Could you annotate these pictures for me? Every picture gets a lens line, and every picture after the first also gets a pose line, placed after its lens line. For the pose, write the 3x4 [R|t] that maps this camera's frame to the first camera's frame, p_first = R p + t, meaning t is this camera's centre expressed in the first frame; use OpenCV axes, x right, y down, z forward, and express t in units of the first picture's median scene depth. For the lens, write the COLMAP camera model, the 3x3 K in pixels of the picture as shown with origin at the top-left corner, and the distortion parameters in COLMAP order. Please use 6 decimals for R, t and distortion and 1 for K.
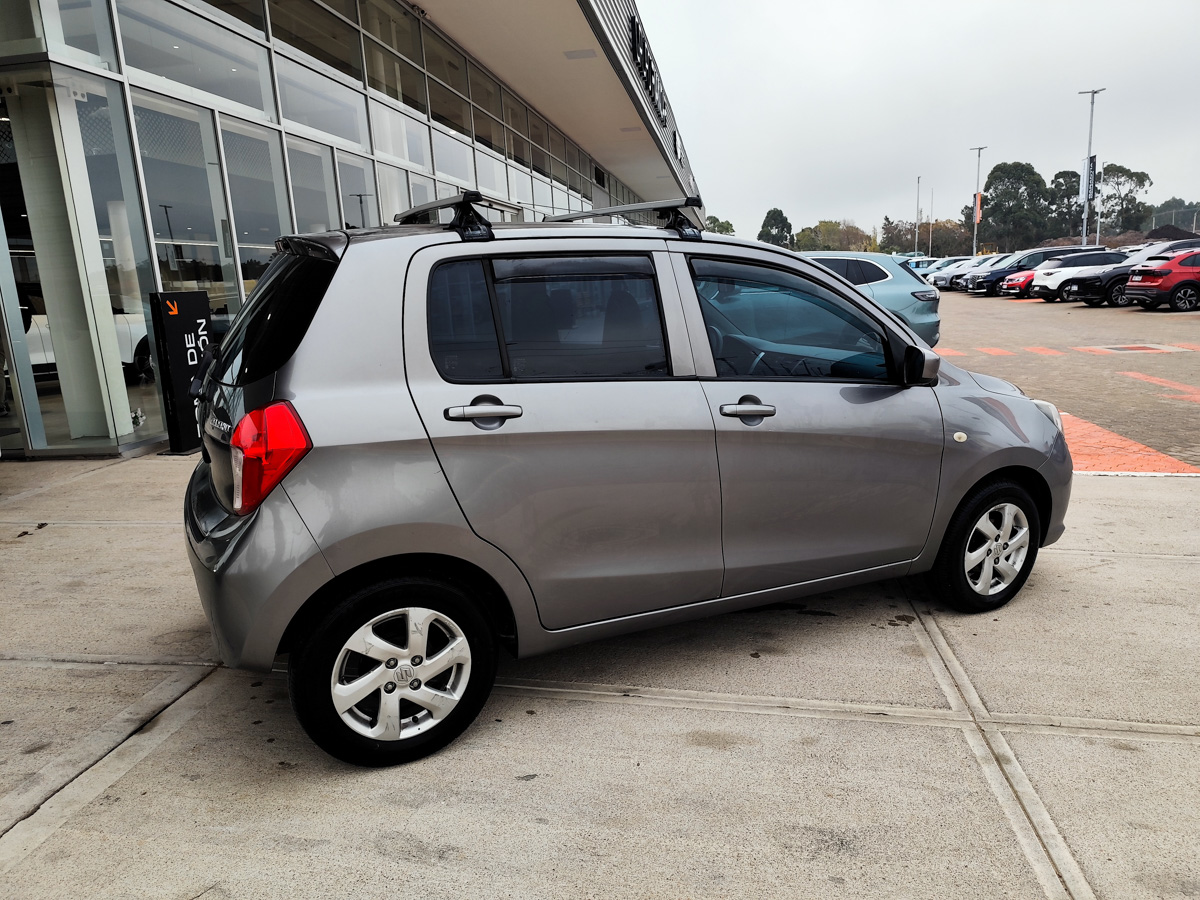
lens RADIAL K [[802.4, 0, 605.8], [0, 802.4, 440.1], [0, 0, 1]] dist [0.051206, -0.082870]
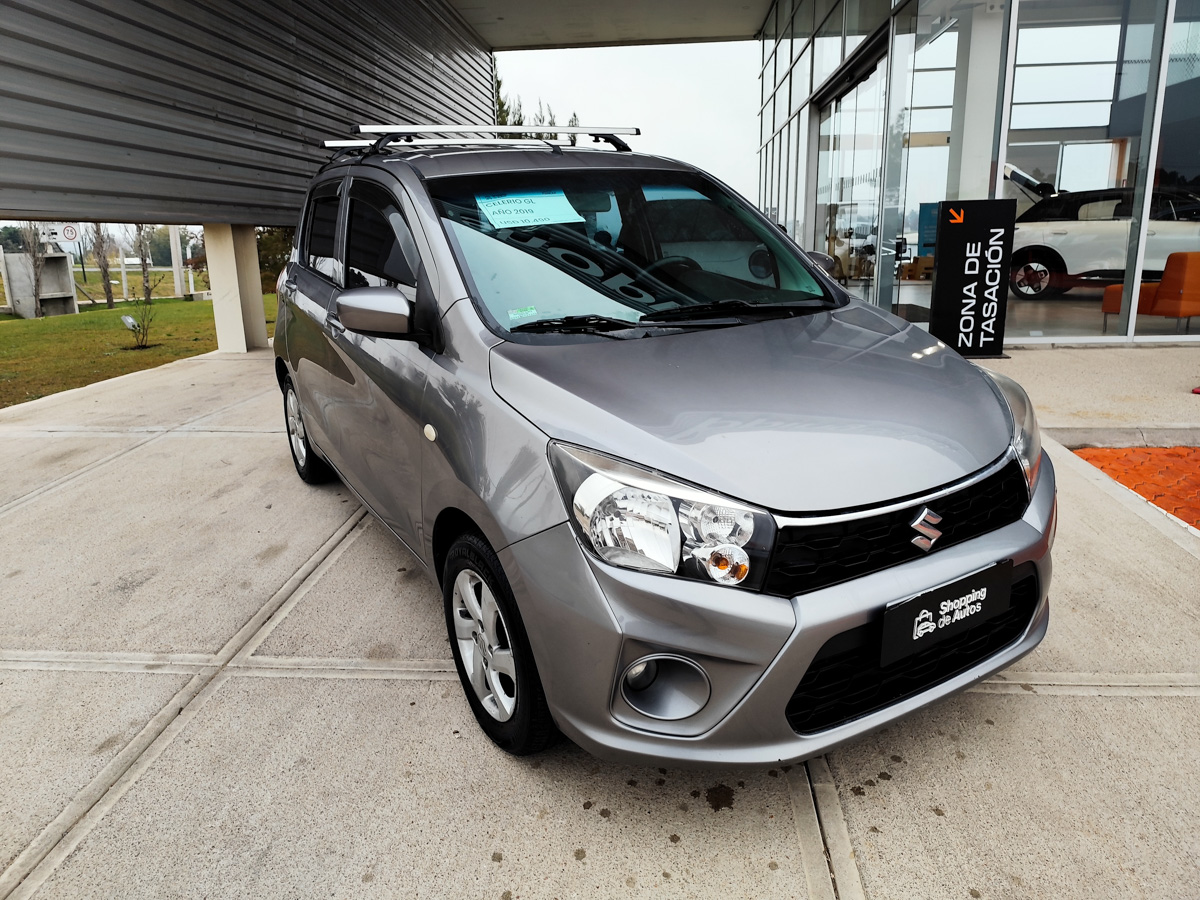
lens RADIAL K [[802.4, 0, 605.8], [0, 802.4, 440.1], [0, 0, 1]] dist [0.051206, -0.082870]
pose [[0.085472, 0.291108, -0.952864, 1.279061], [-0.177848, 0.945462, 0.272894, -0.248241], [0.980339, 0.146140, 0.132583, 1.214830]]
